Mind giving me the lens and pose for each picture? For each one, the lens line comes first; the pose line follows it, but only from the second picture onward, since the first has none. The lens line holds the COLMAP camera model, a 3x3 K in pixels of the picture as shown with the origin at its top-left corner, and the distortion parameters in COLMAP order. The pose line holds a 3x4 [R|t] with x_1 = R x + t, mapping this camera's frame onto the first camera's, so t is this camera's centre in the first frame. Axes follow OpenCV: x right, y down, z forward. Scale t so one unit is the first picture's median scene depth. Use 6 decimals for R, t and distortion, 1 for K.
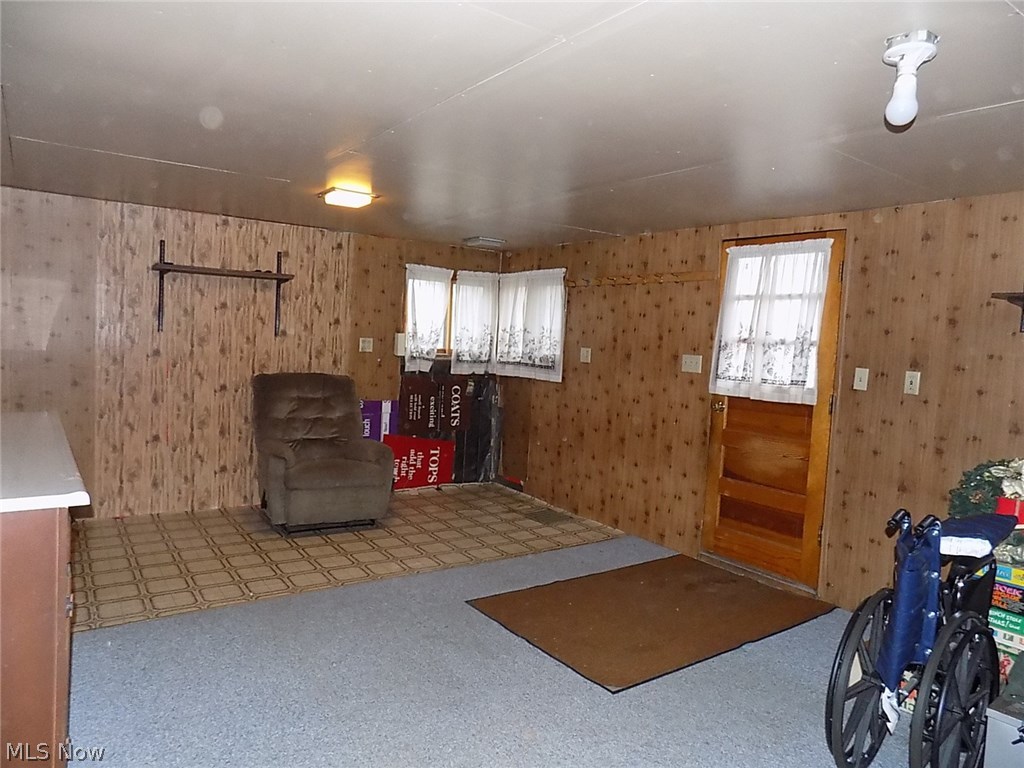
lens RADIAL K [[690.0, 0, 510.0], [0, 690.0, 384.1], [0, 0, 1]] dist [-0.029875, -0.000772]
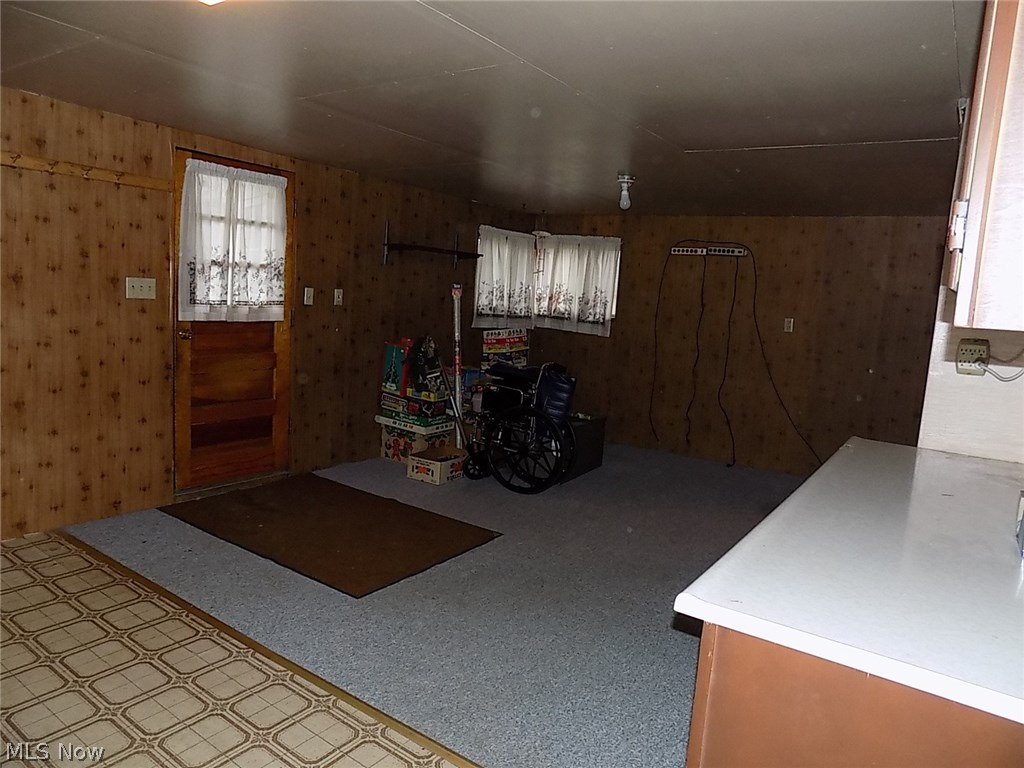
lens RADIAL K [[690.0, 0, 509.8], [0, 690.0, 382.3], [0, 0, 1]] dist [-0.029875, -0.000772]
pose [[-0.326274, -0.198190, 0.924265, -0.741829], [-0.022633, 0.979131, 0.201965, -0.105368], [-0.945004, 0.044977, -0.323950, 0.940864]]
